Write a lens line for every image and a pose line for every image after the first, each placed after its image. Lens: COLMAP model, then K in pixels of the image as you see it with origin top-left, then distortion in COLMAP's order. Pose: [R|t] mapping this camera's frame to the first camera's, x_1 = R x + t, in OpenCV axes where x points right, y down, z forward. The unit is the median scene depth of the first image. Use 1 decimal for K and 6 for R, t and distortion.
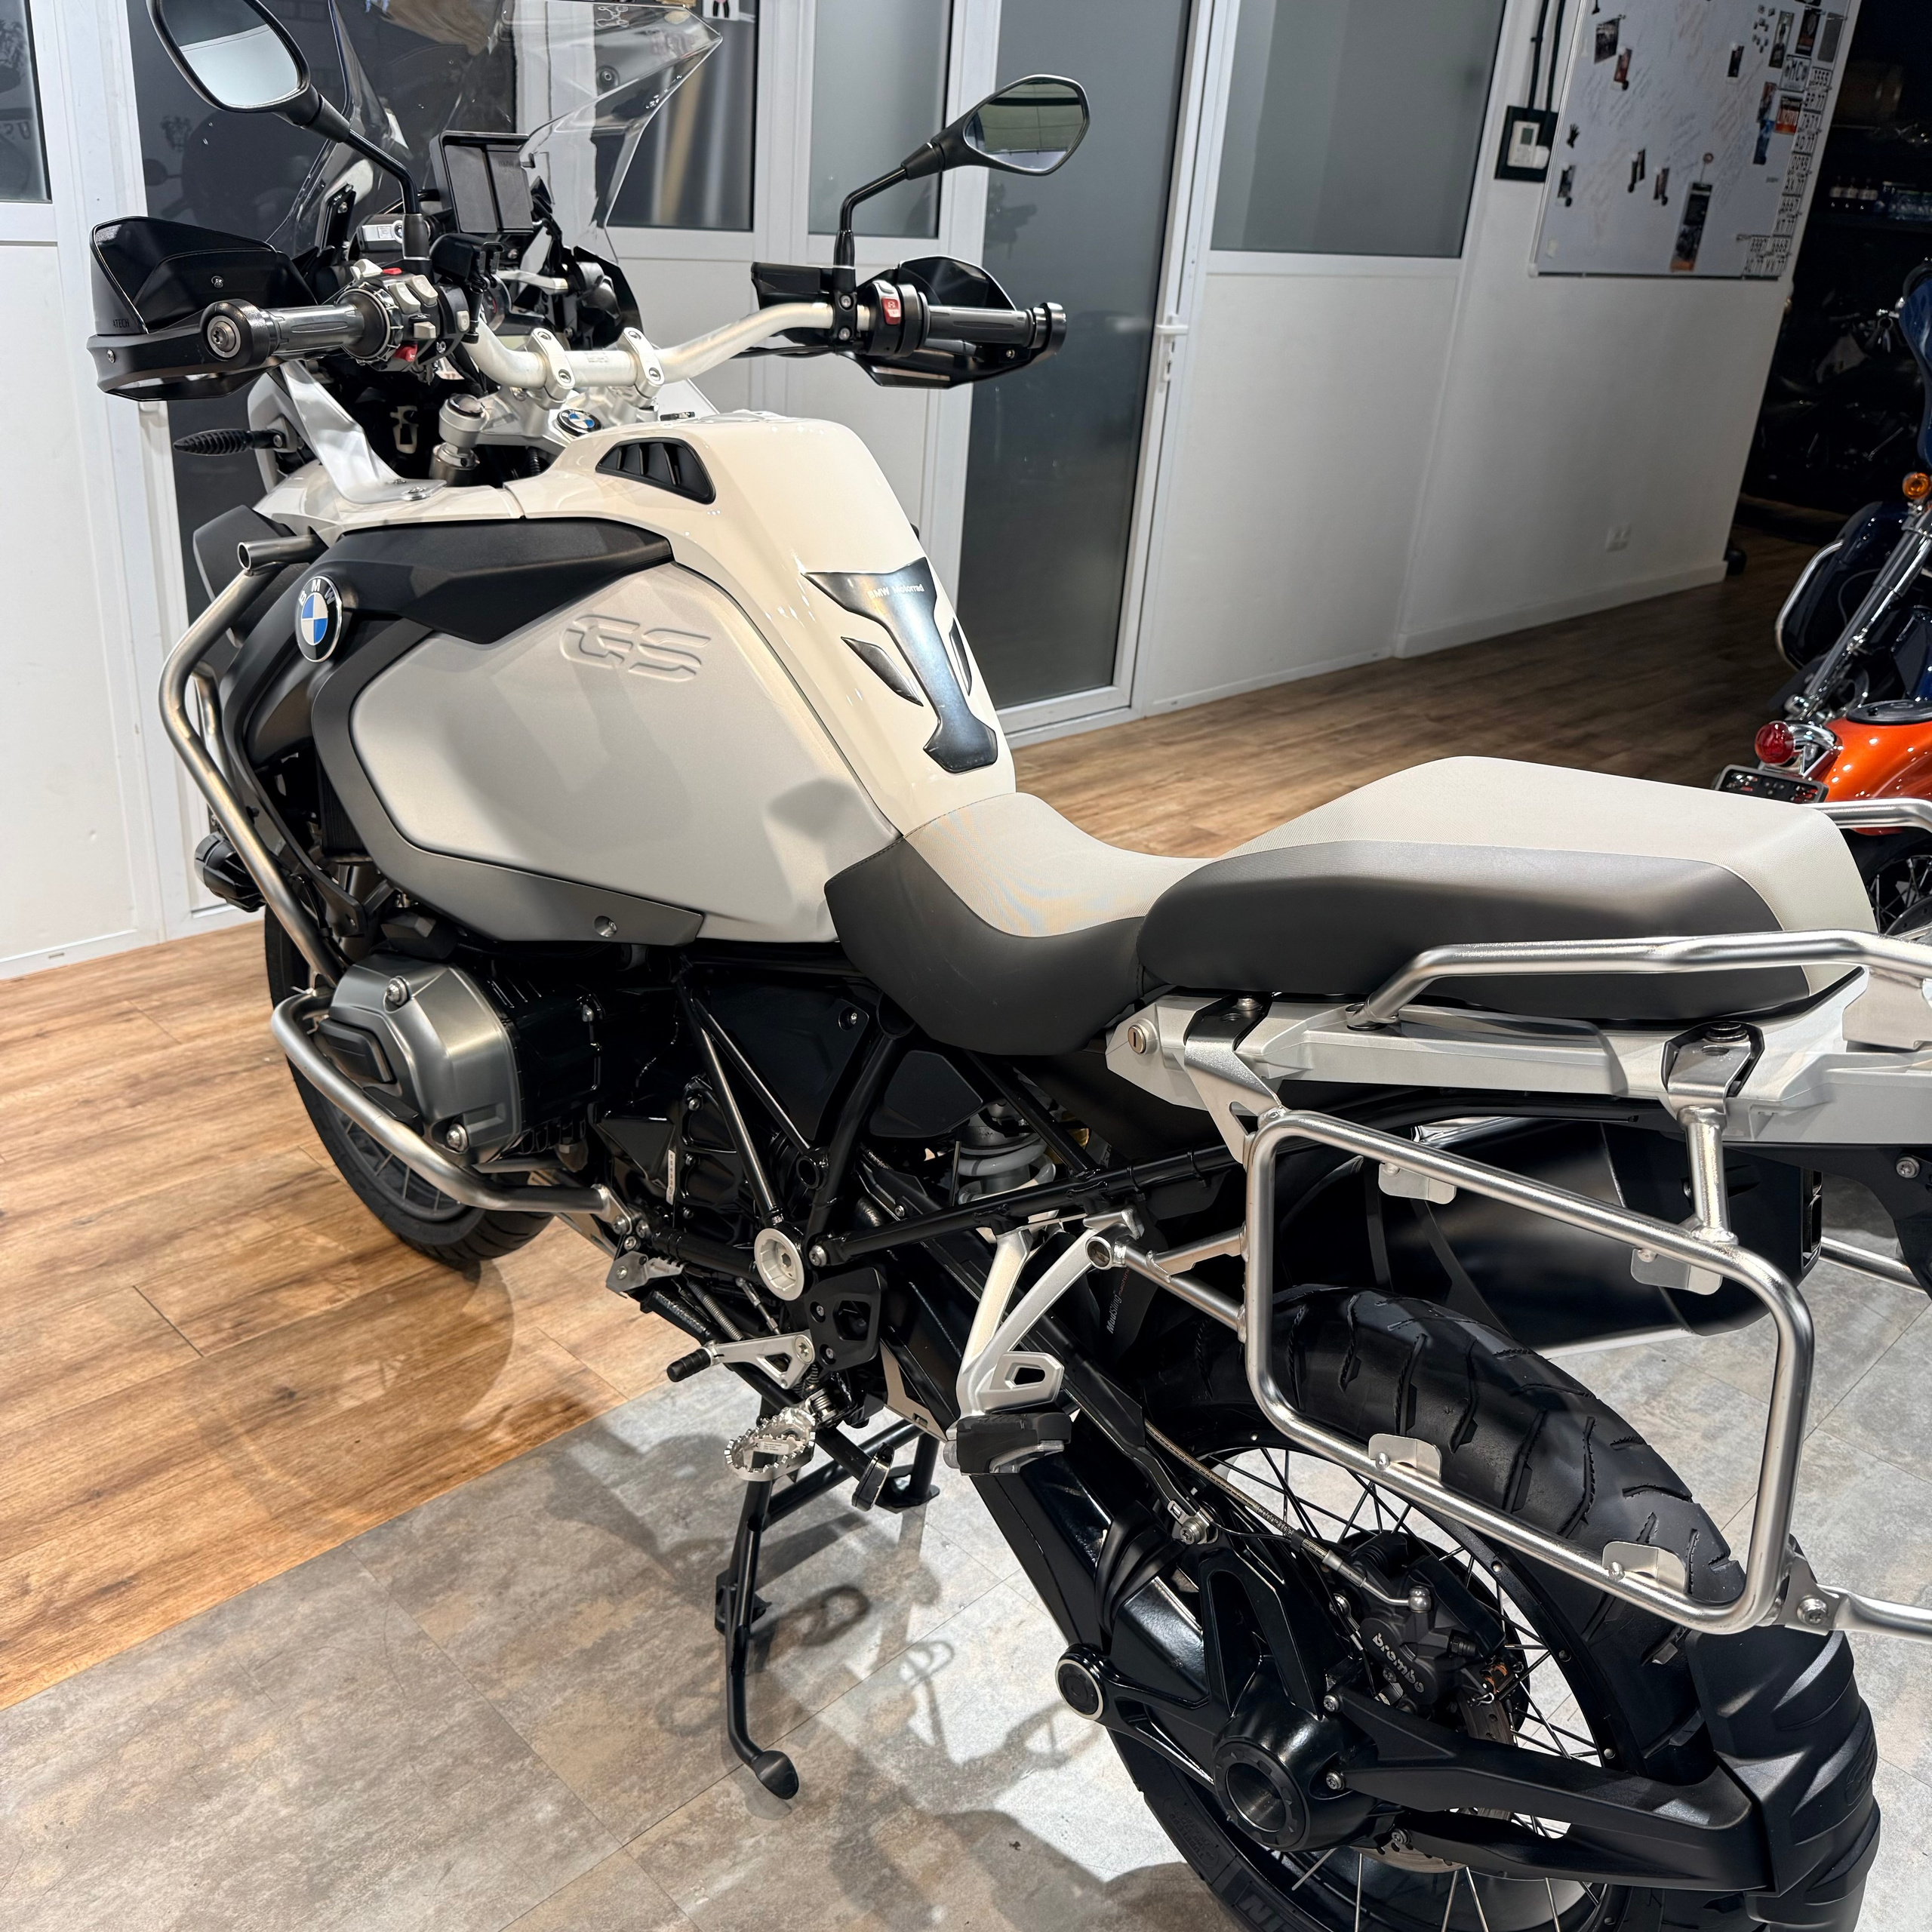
lens RADIAL K [[1814.8, 0, 981.2], [0, 1814.8, 957.0], [0, 0, 1]] dist [0.059713, -0.094037]
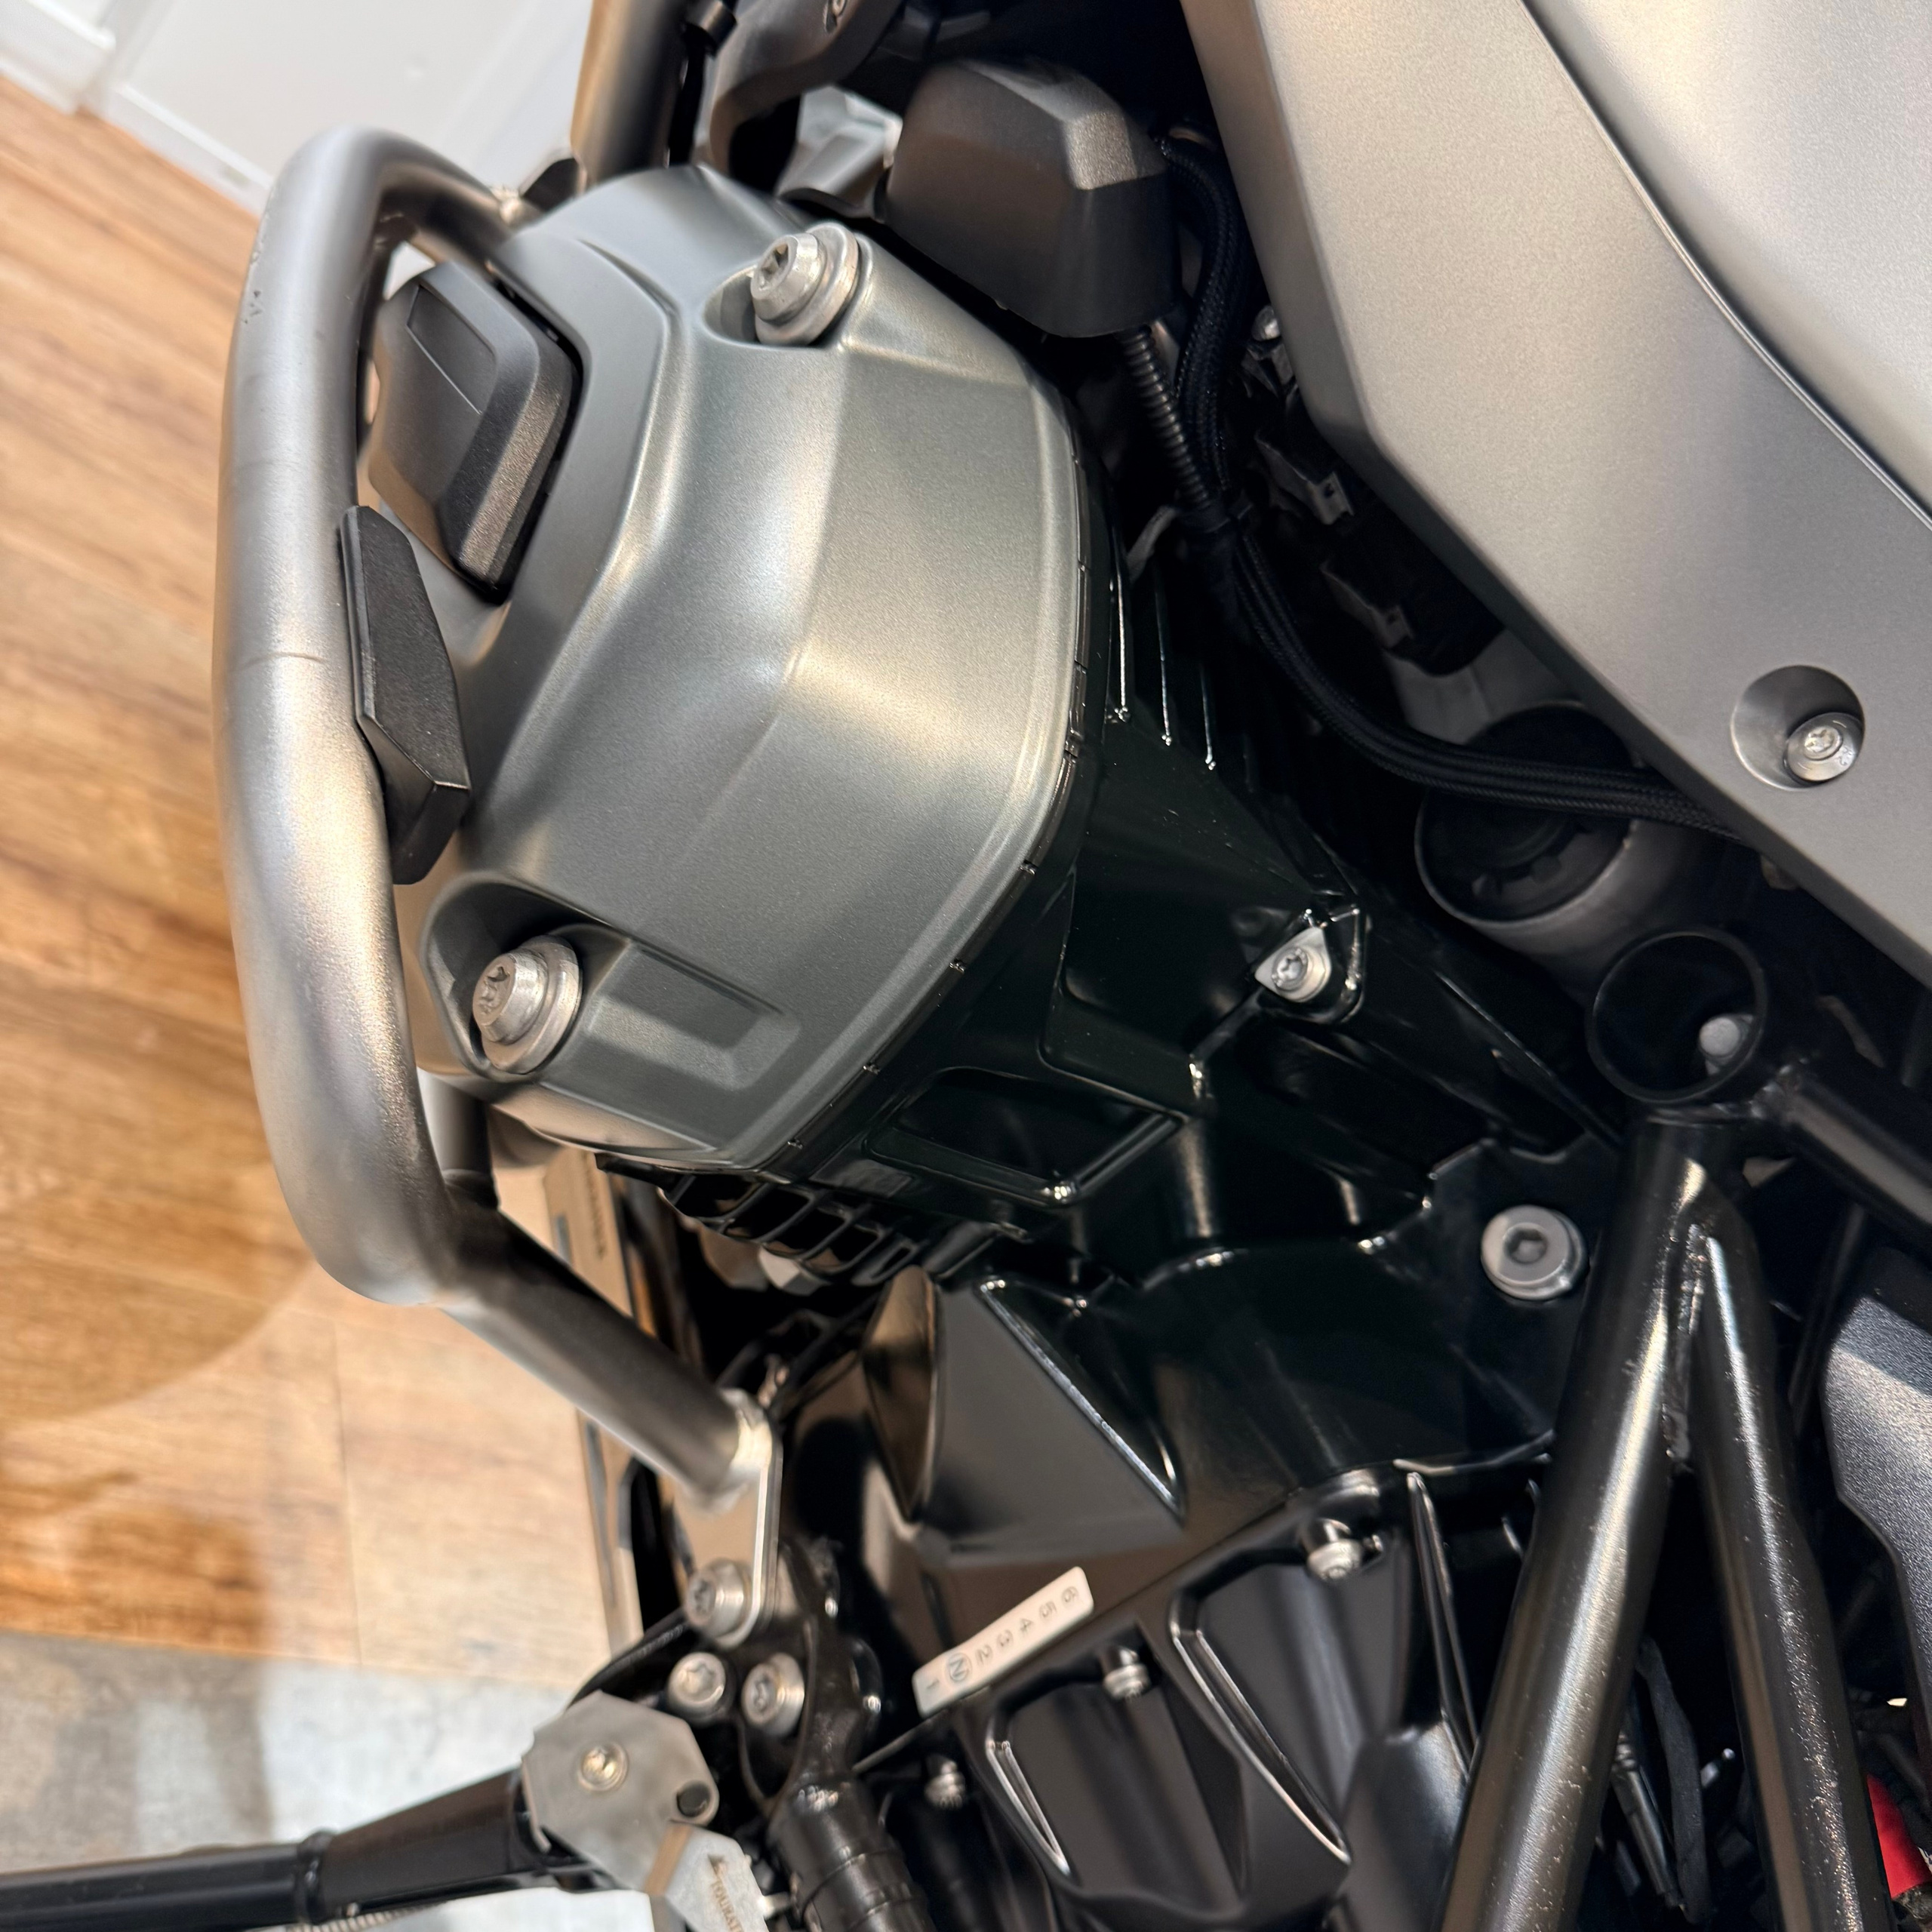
lens RADIAL K [[1799.2, 0, 975.1], [0, 1799.2, 960.8], [0, 0, 1]] dist [0.111549, -0.195168]
pose [[0.726849, 0.685292, -0.045451, -0.207232], [-0.686645, 0.726487, -0.027115, 0.056283], [0.014438, 0.050917, 0.998599, 0.677421]]
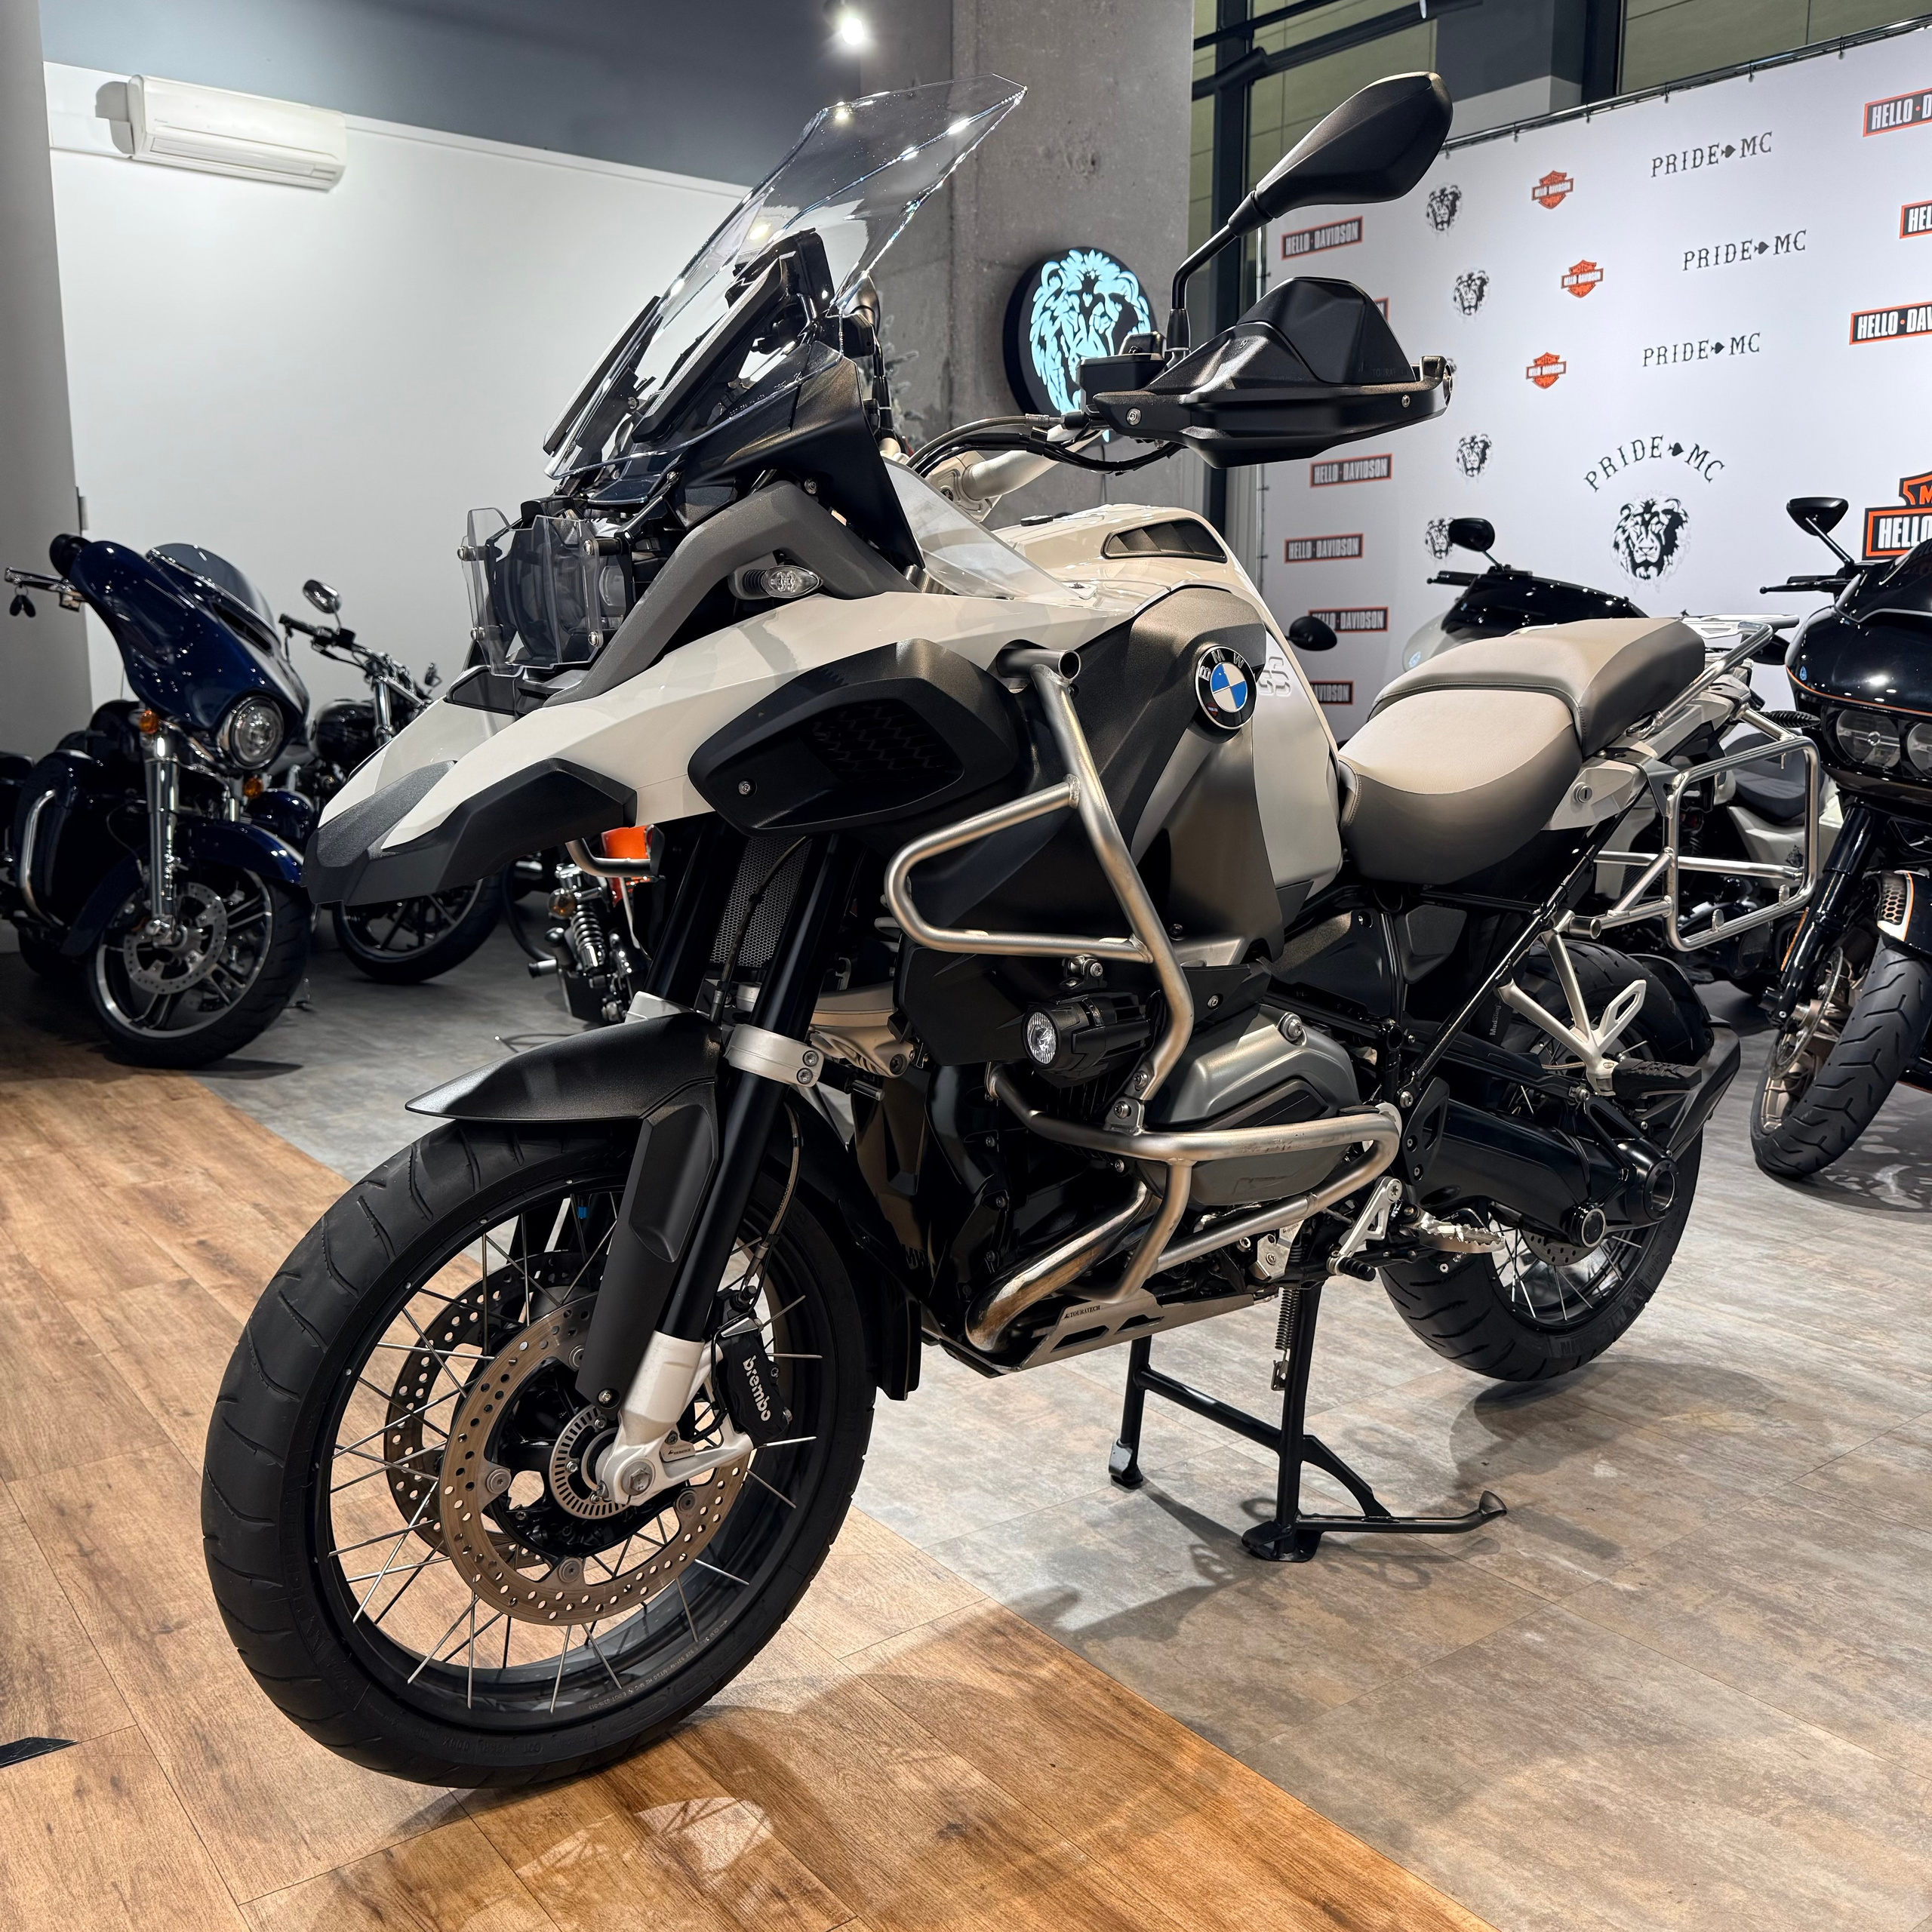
lens RADIAL K [[1799.2, 0, 975.1], [0, 1799.2, 960.8], [0, 0, 1]] dist [0.111549, -0.195168]
pose [[0.145298, -0.235719, 0.960898, -1.126458], [0.411213, 0.897734, 0.158044, -0.212961], [-0.899885, 0.372171, 0.227369, 0.776160]]
